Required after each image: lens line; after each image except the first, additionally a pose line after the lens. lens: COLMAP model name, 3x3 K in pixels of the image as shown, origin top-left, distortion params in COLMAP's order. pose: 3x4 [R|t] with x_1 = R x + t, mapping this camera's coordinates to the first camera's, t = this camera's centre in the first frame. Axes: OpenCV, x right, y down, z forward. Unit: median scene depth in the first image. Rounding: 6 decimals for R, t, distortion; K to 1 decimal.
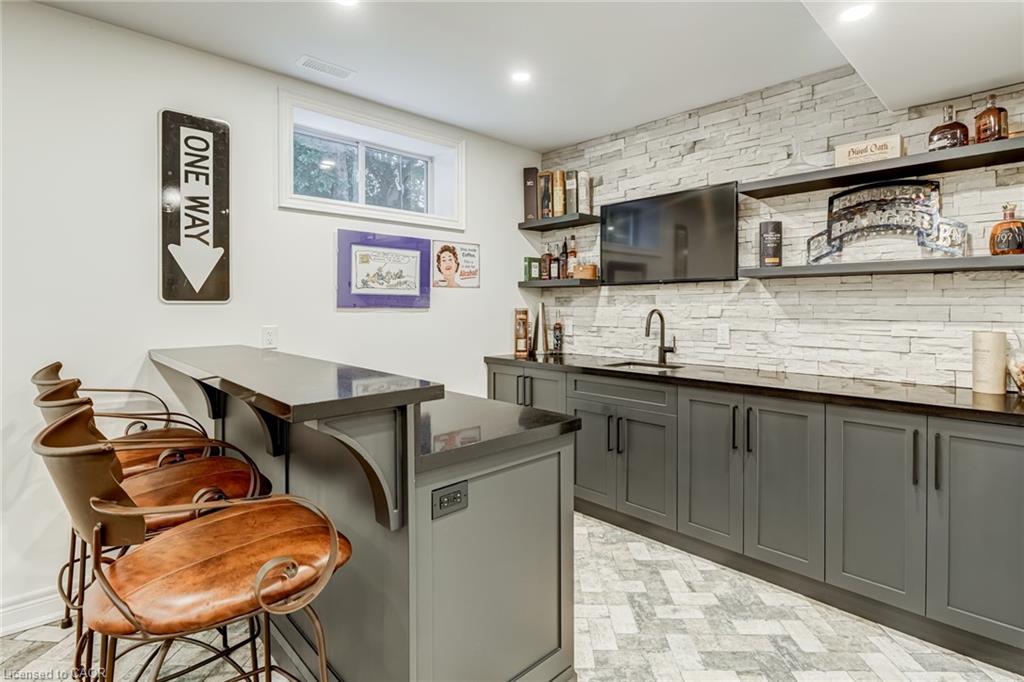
lens RADIAL K [[510.7, 0, 531.0], [0, 510.7, 304.2], [0, 0, 1]] dist [-0.000147, -0.000588]
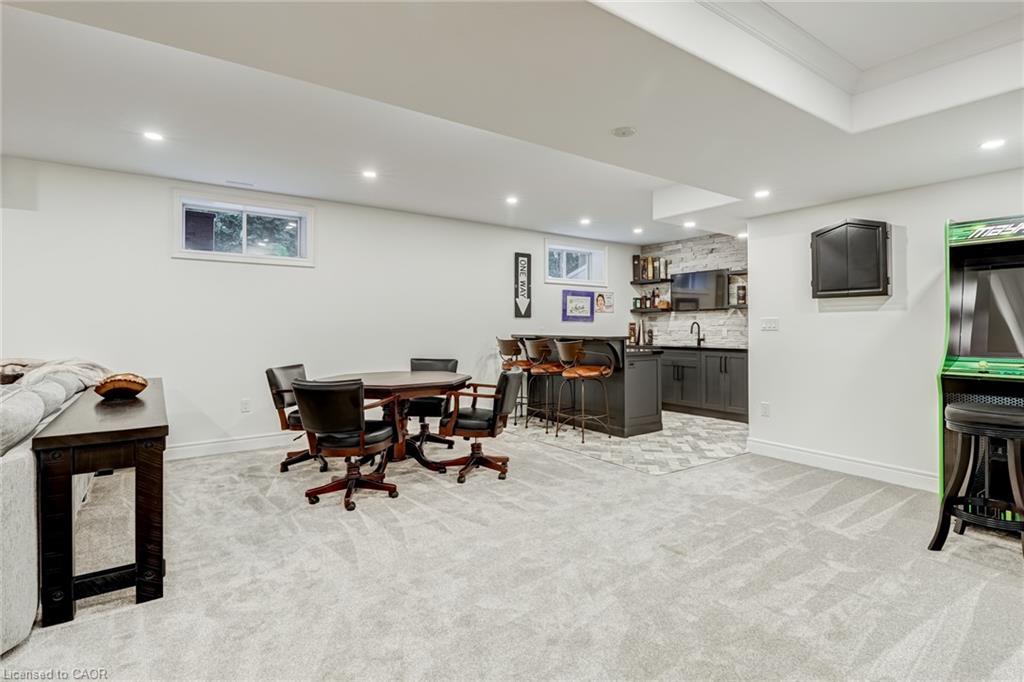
lens RADIAL K [[510.7, 0, 533.3], [0, 510.7, 313.8], [0, 0, 1]] dist [-0.000147, -0.000588]
pose [[0.990635, -0.002751, -0.136507, -0.145408], [-0.000741, 0.999674, -0.025522, 0.028584], [0.136533, 0.025384, 0.990310, -1.213637]]
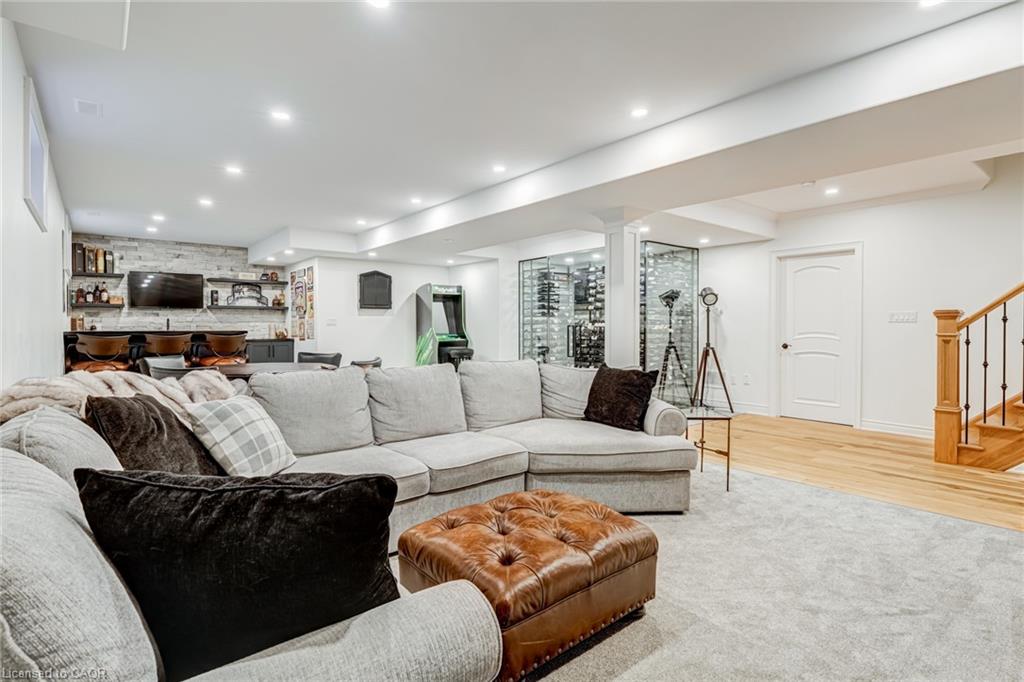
lens RADIAL K [[510.7, 0, 515.5], [0, 510.7, 332.1], [0, 0, 1]] dist [-0.000147, -0.000588]
pose [[0.089838, -0.015709, 0.995833, -1.889393], [-0.001038, 0.999874, 0.015867, 0.031481], [-0.995956, -0.002459, 0.089810, -0.839993]]
